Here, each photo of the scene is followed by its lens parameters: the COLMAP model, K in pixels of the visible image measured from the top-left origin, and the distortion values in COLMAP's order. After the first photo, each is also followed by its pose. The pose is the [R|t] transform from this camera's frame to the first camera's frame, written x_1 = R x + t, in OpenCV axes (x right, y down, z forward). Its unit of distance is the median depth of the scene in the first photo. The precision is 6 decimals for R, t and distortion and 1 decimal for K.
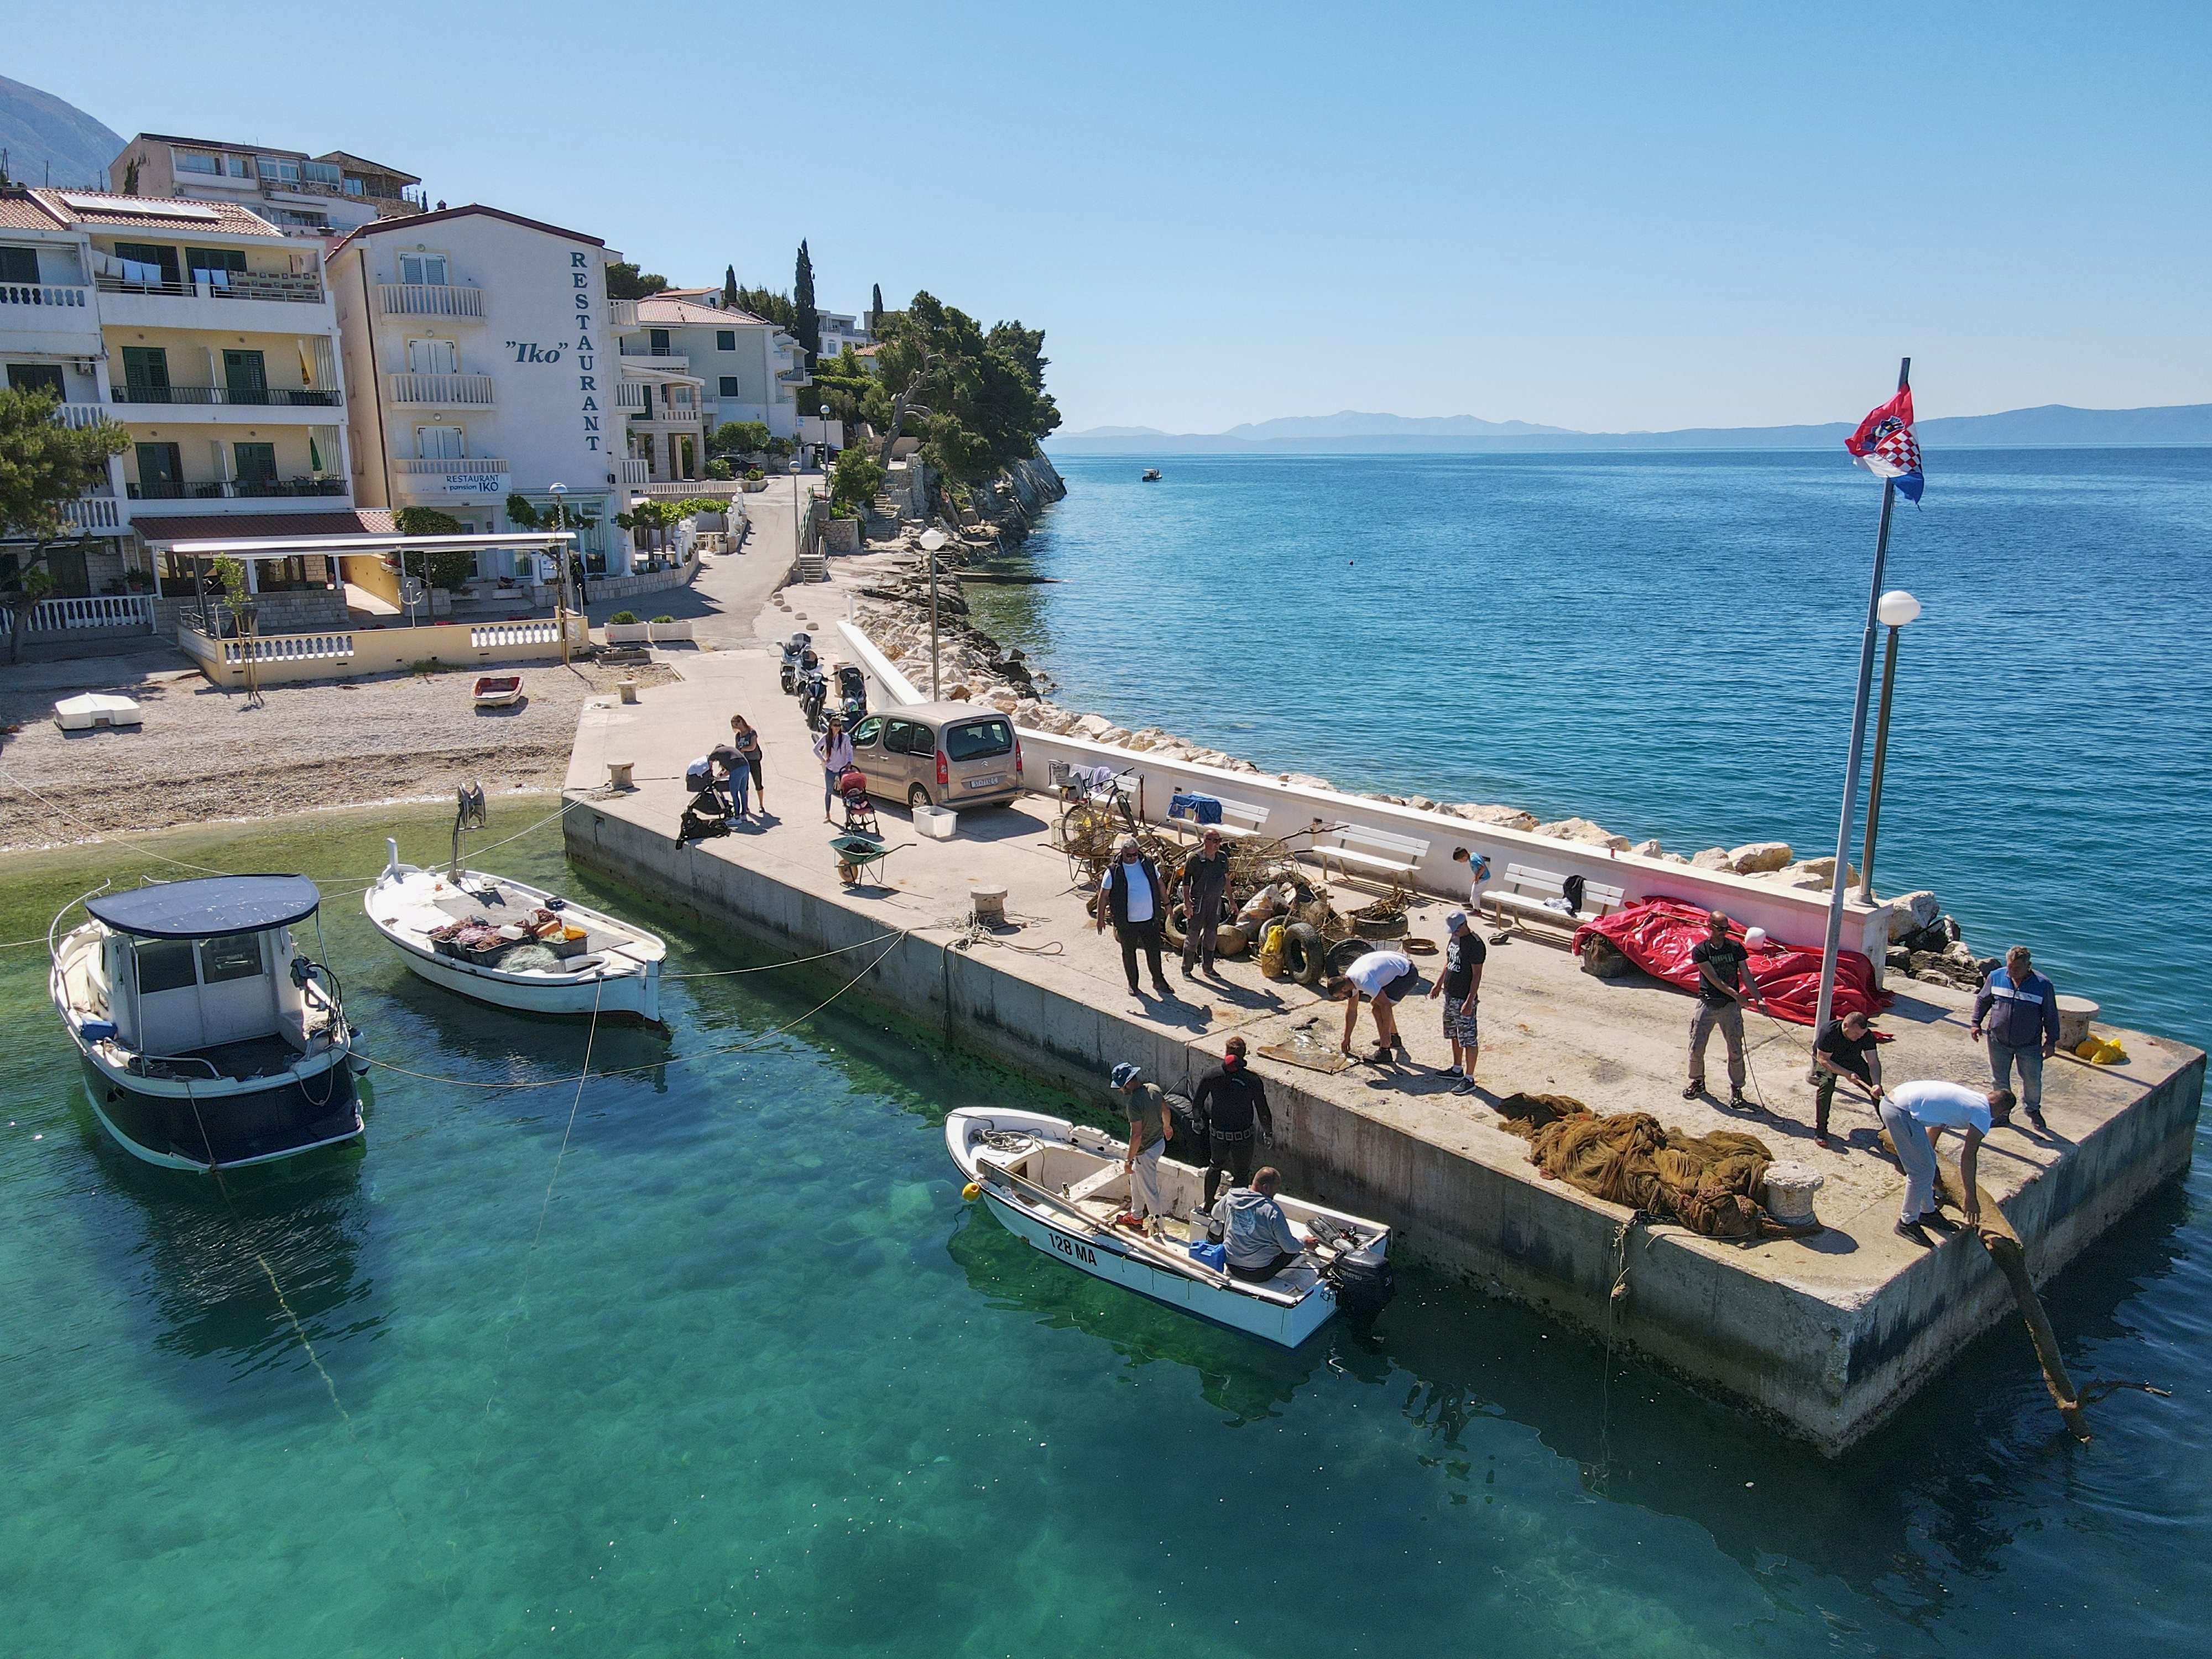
lens RADIAL K [[1588.3, 0, 1106.0], [0, 1588.3, 829.5], [0, 0, 1]] dist [0.033607, -0.027178]
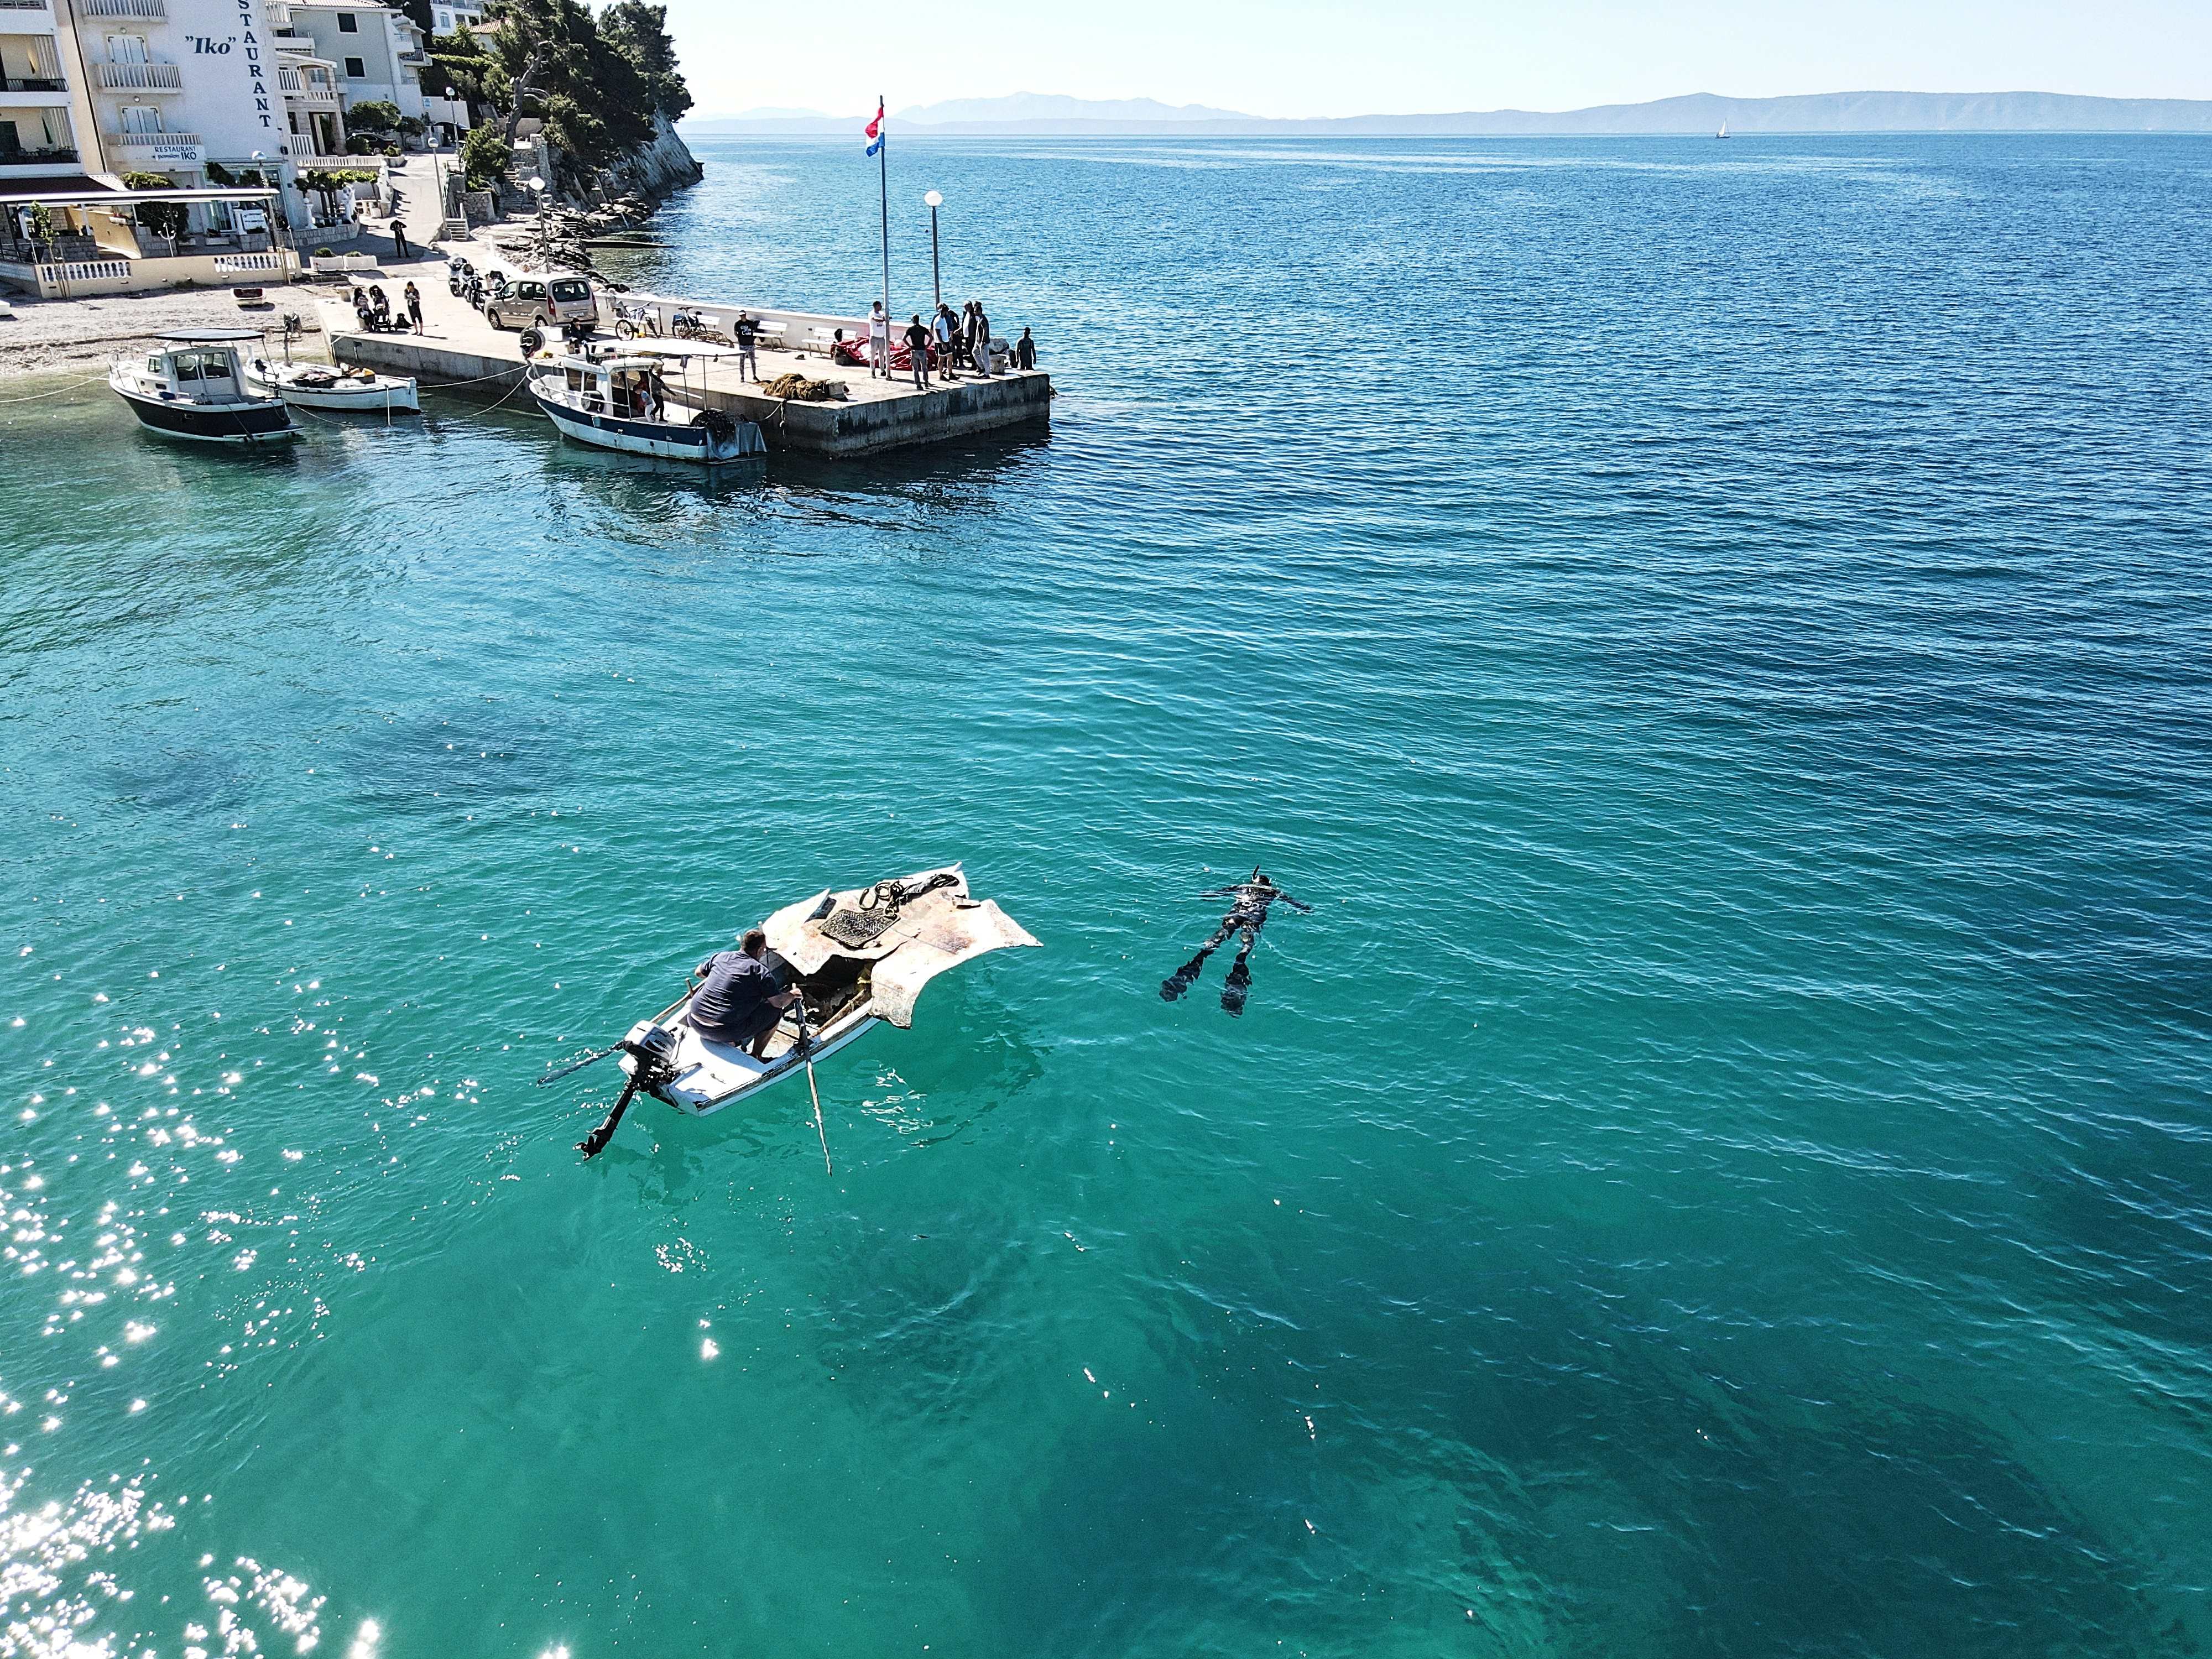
lens RADIAL K [[1579.7, 0, 1106.0], [0, 1579.7, 829.5], [0, 0, 1]] dist [0.072728, -0.068209]
pose [[0.981784, -0.071842, 0.175895, 0.075196], [0.040115, 0.983268, 0.177693, 0.119689], [-0.185718, -0.167400, 0.968239, -0.492535]]
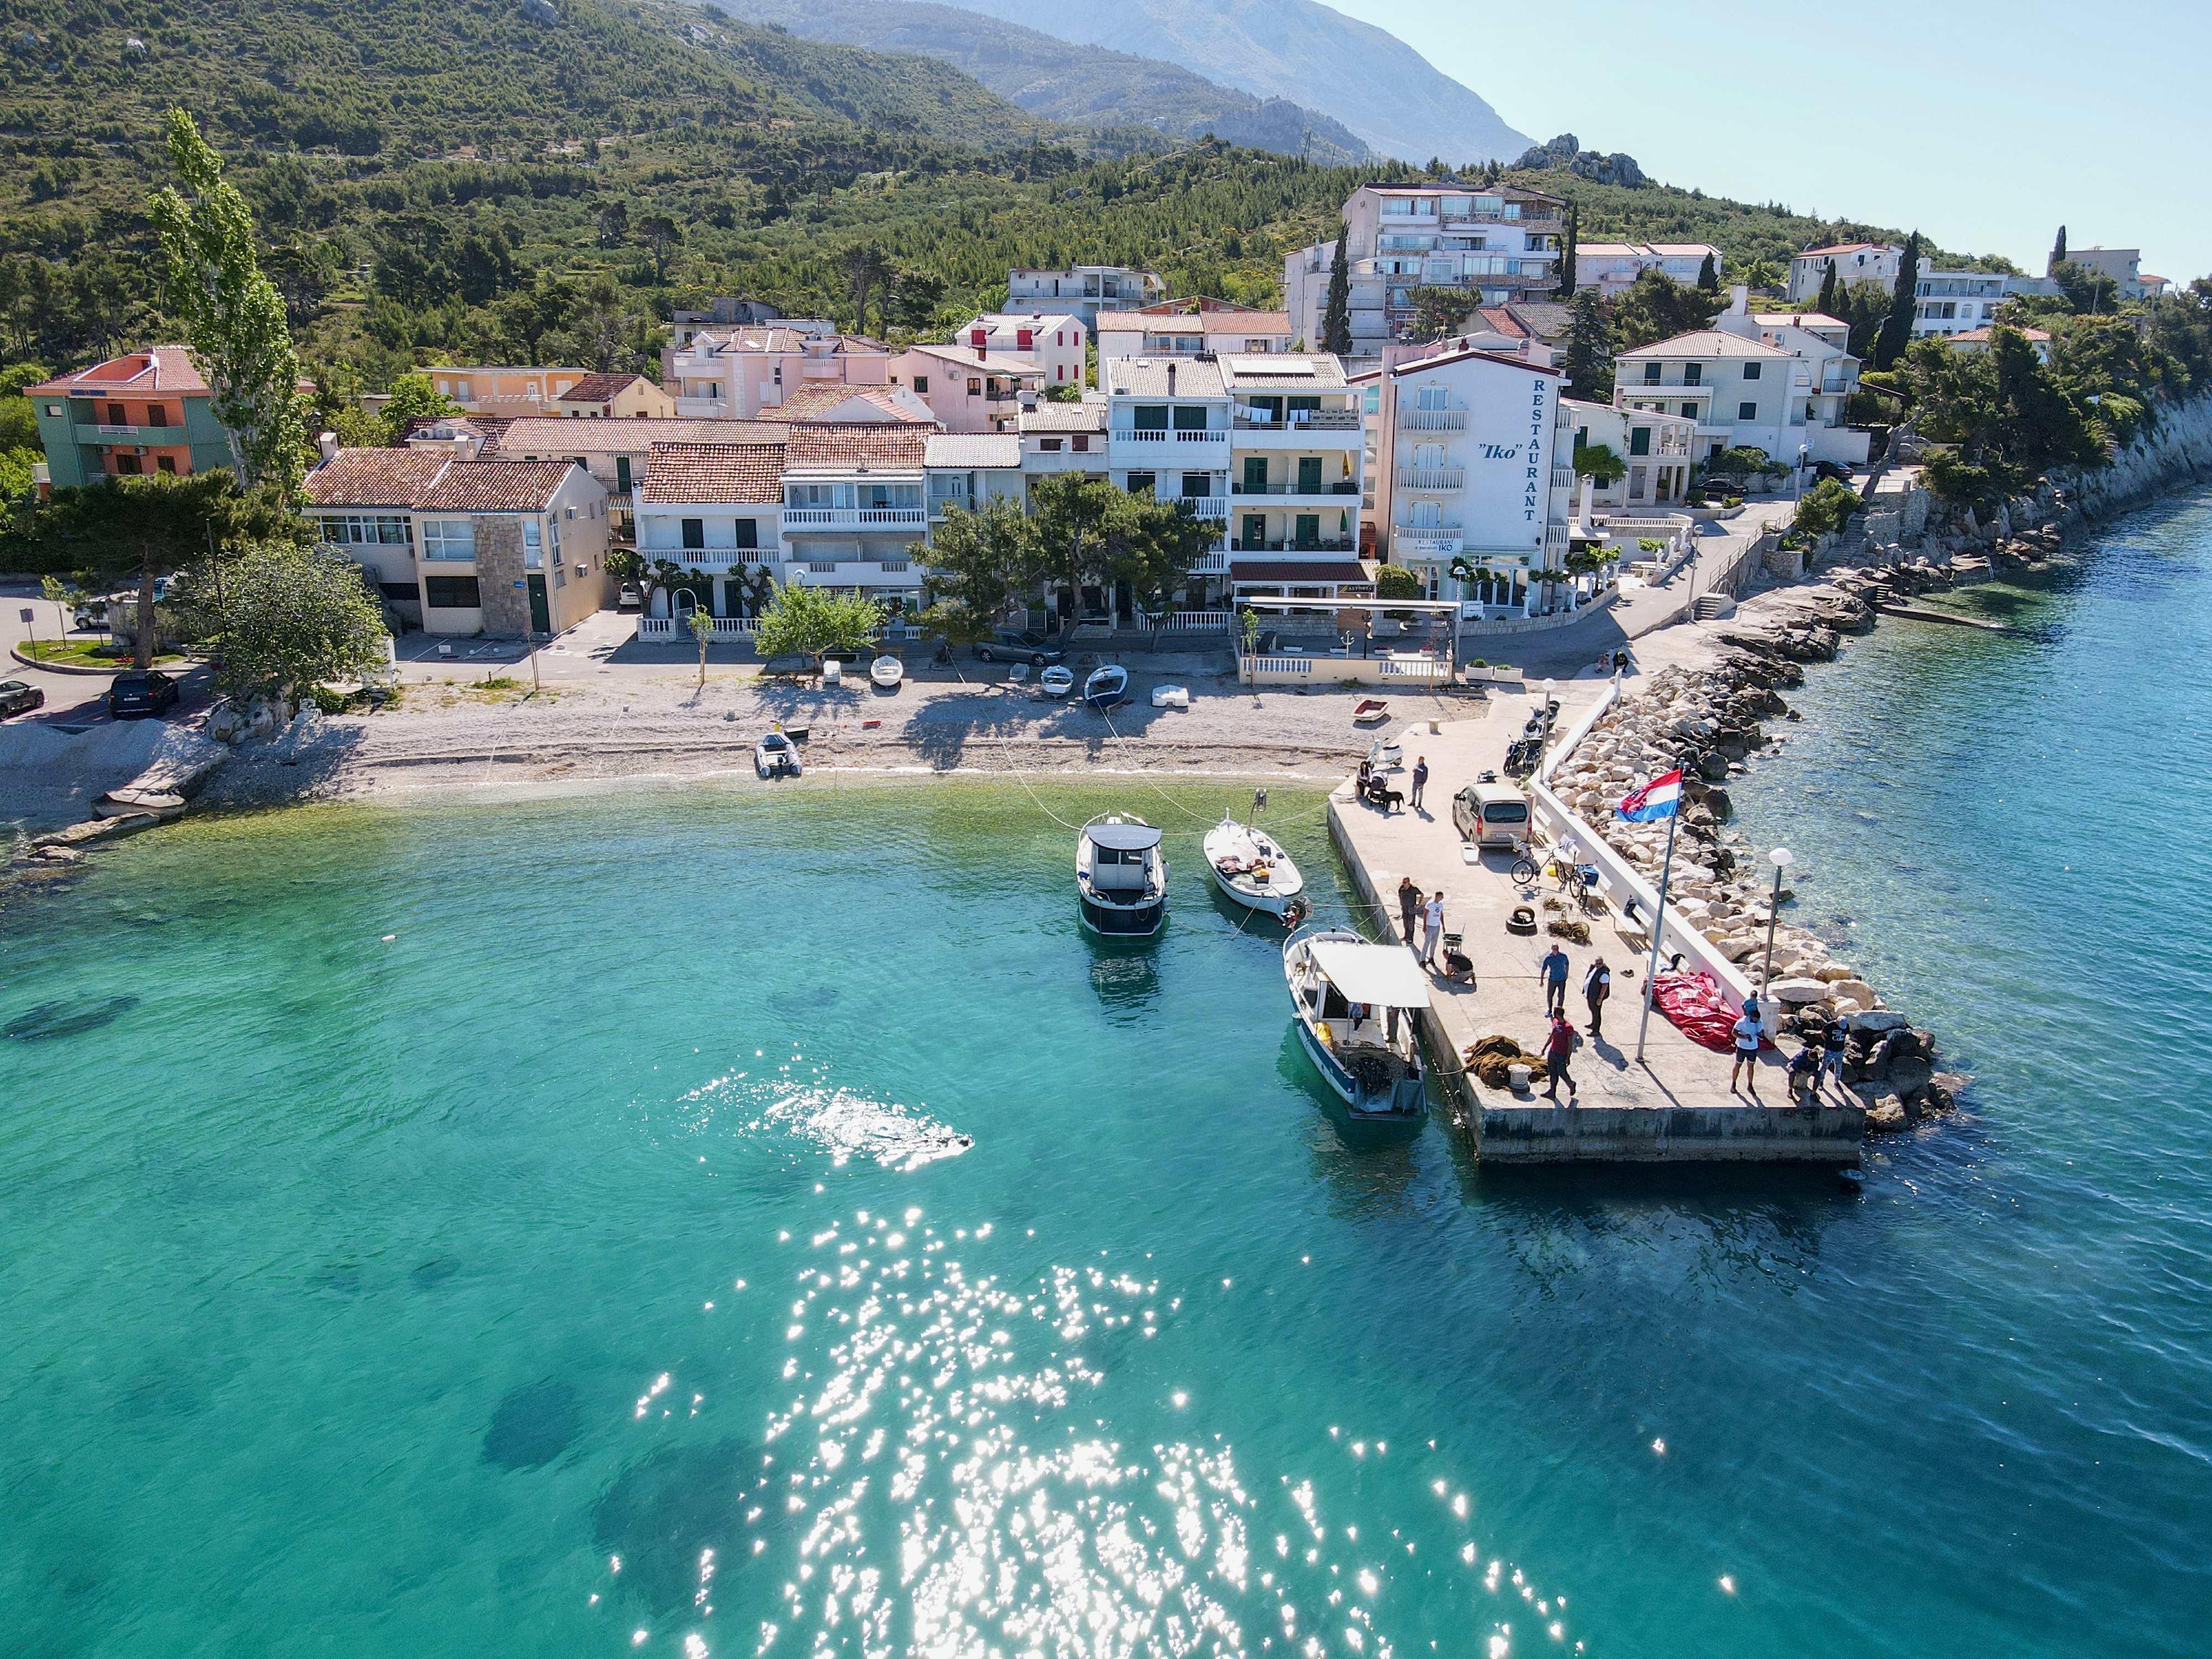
lens RADIAL K [[1579.7, 0, 1106.0], [0, 1579.7, 829.5], [0, 0, 1]] dist [0.072728, -0.068209]
pose [[0.763478, 0.190055, -0.617237, 0.319715], [-0.152431, 0.981747, 0.113745, -0.079970], [0.627588, 0.007244, 0.778512, -0.320653]]
